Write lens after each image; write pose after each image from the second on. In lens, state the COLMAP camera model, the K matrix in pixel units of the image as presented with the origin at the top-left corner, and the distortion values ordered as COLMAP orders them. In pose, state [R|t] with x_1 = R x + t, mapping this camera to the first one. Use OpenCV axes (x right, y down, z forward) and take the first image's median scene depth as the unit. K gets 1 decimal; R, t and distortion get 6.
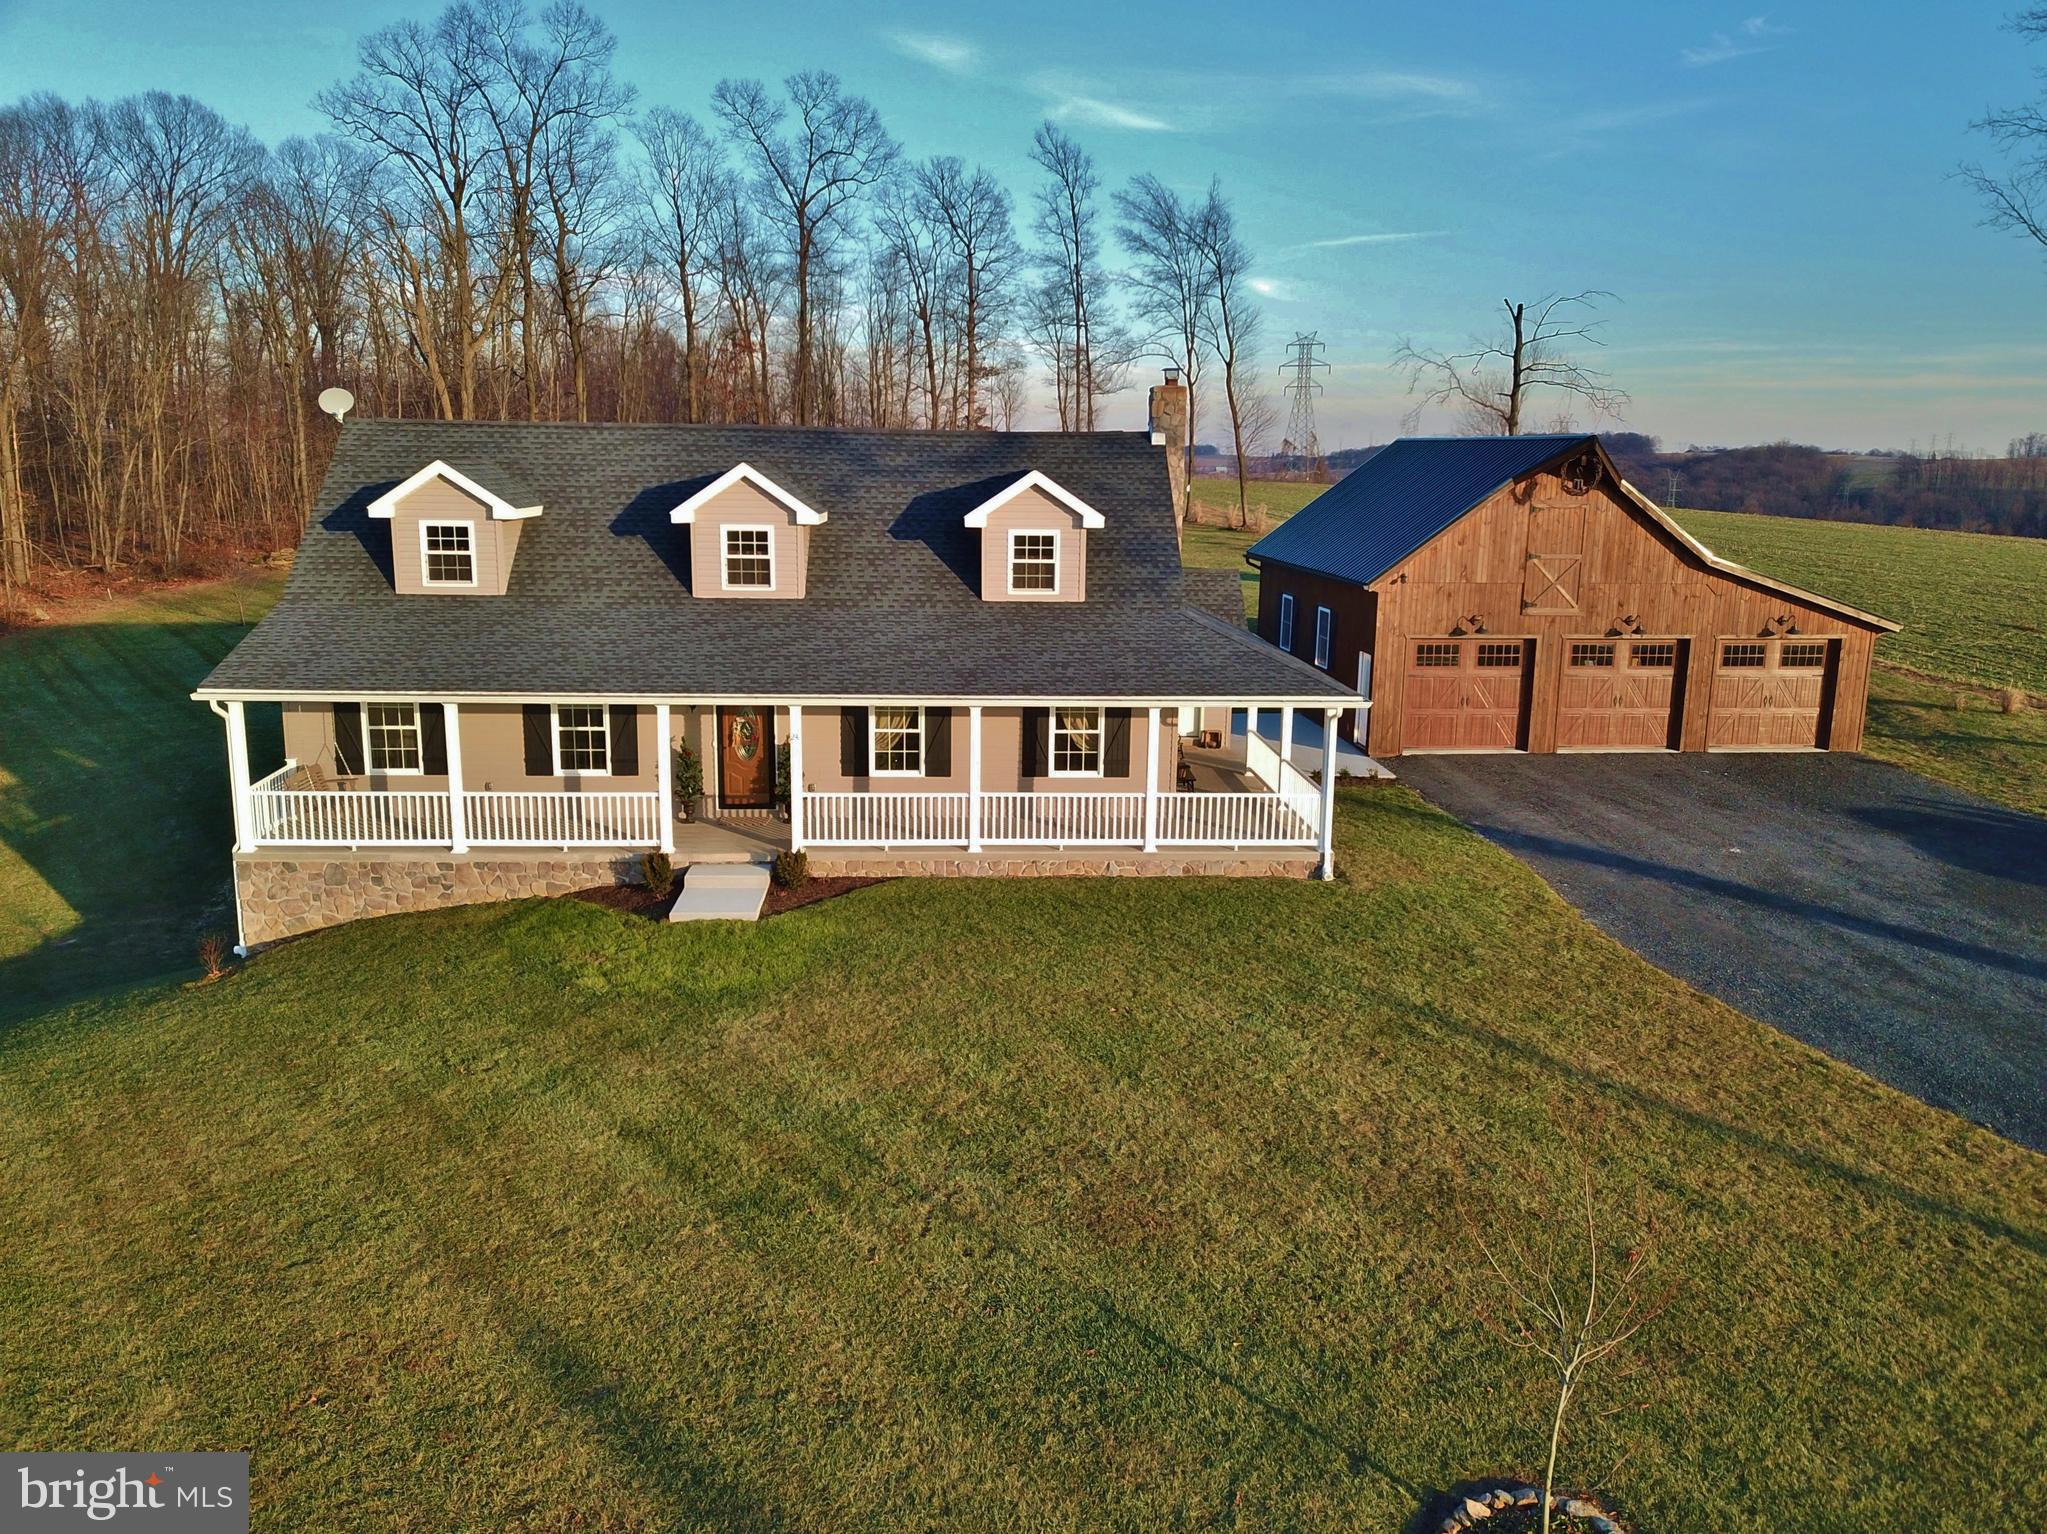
lens RADIAL K [[1535.9, 0, 1022.4], [0, 1535.9, 770.7], [0, 0, 1]] dist [0.008839, -0.009118]
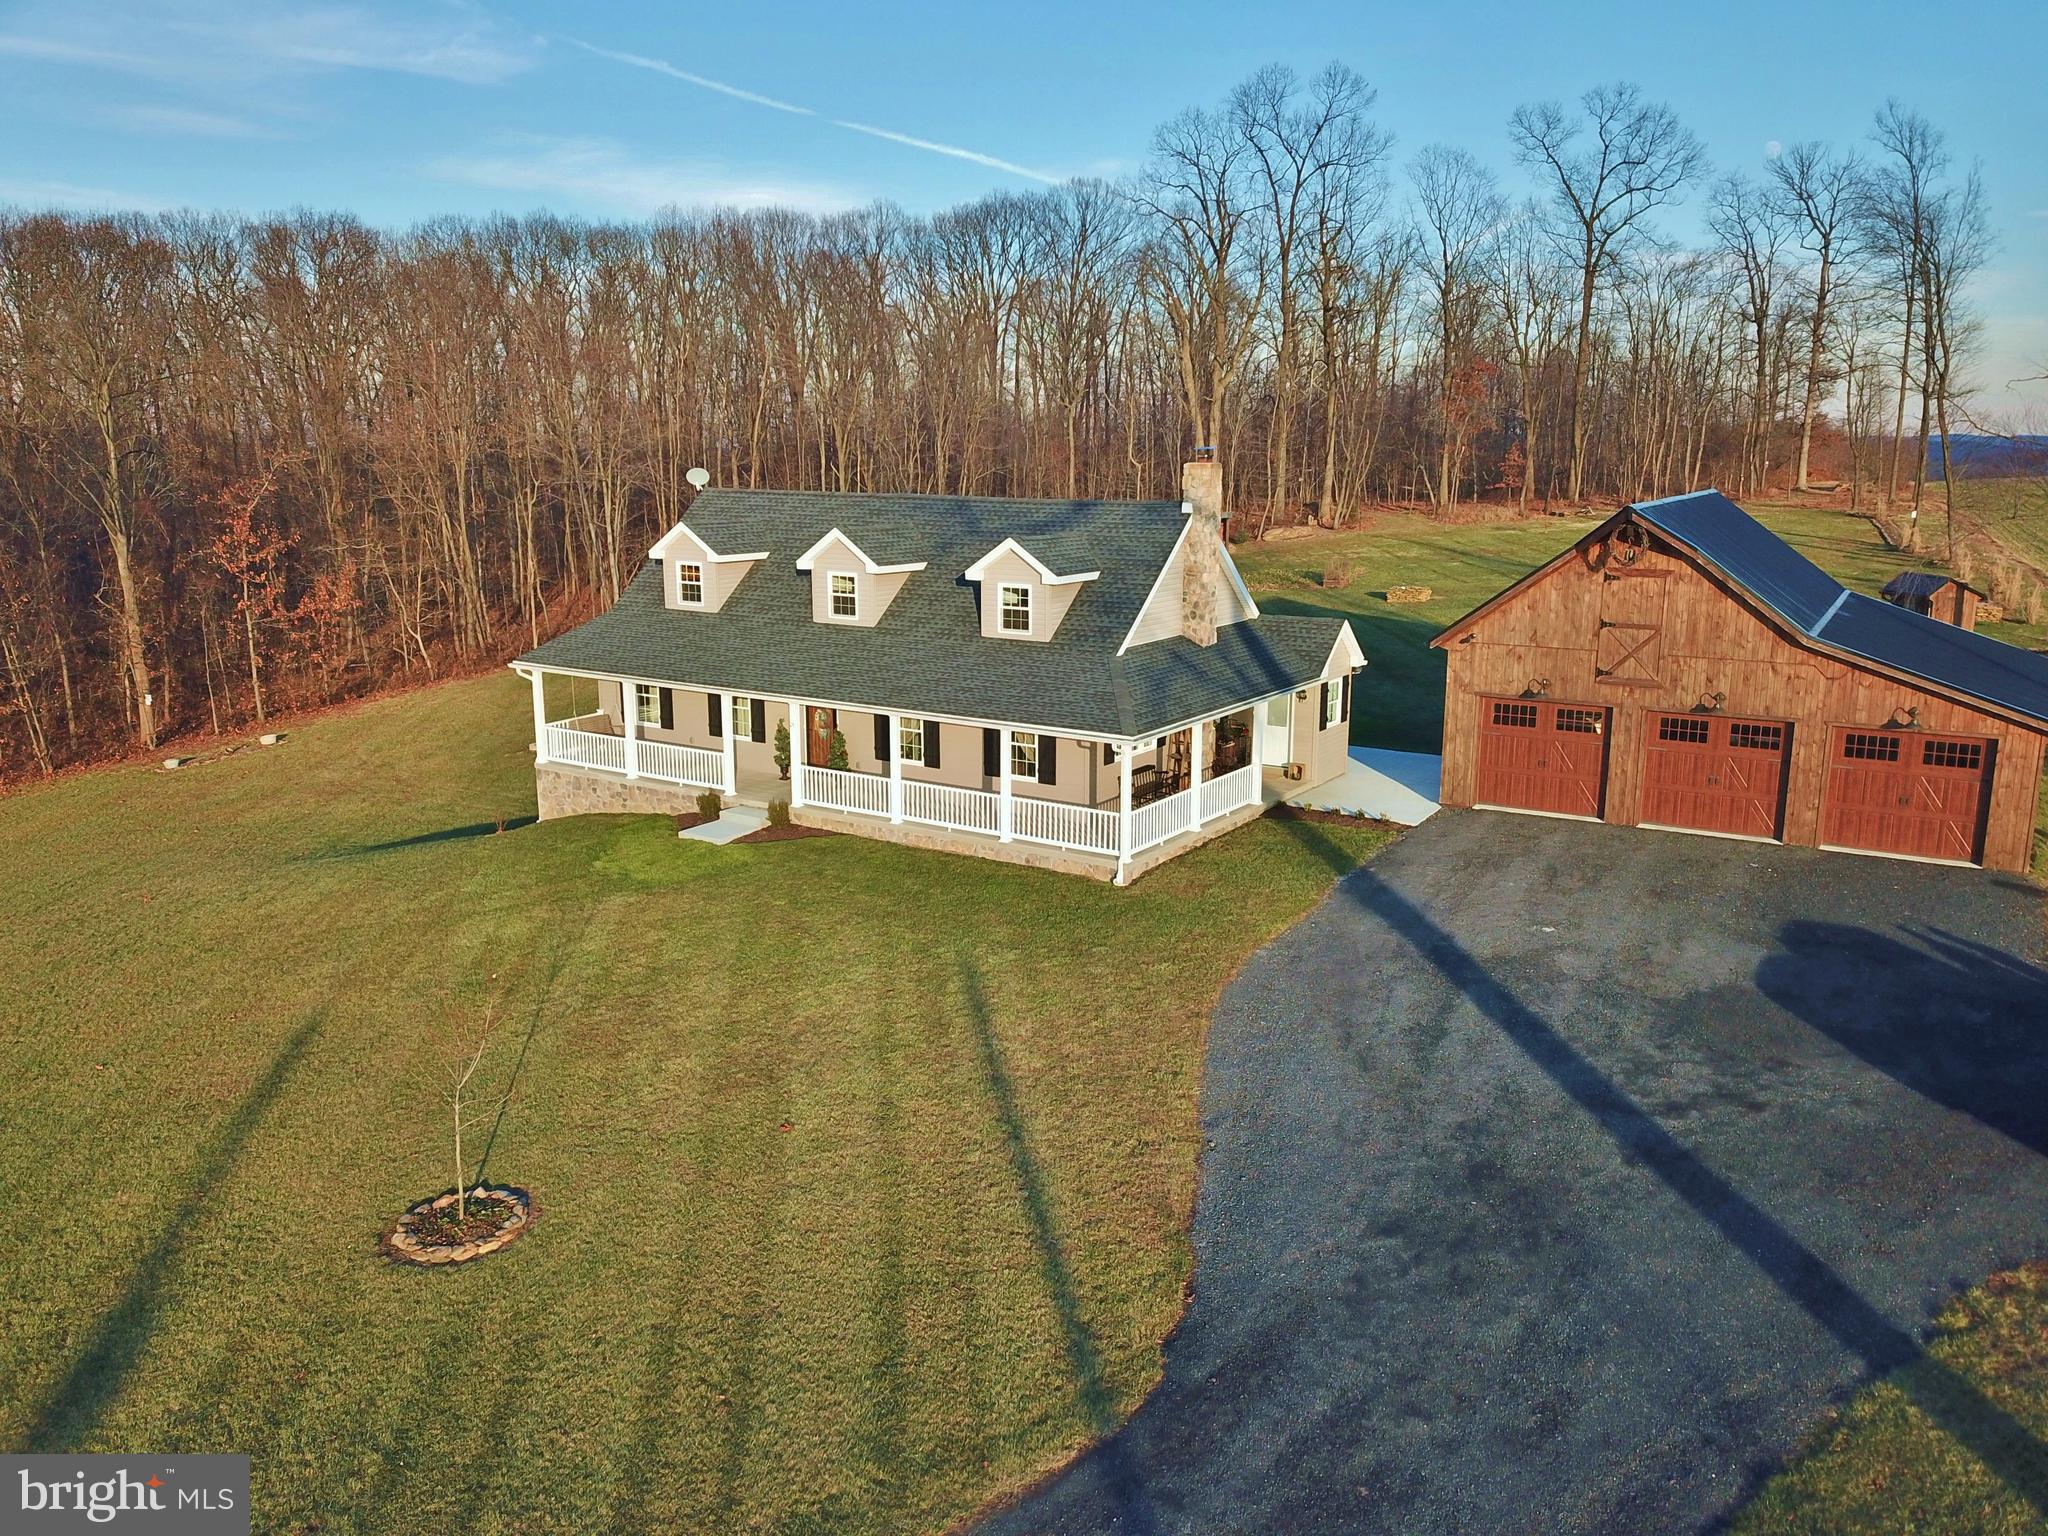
lens RADIAL K [[1536.6, 0, 1022.9], [0, 1536.6, 765.6], [0, 0, 1]] dist [0.008839, -0.009118]
pose [[0.805791, 0.110705, -0.581760, 0.836320], [-0.111672, 0.993153, 0.034315, -0.056001], [0.581576, 0.037315, 0.812636, -0.025753]]
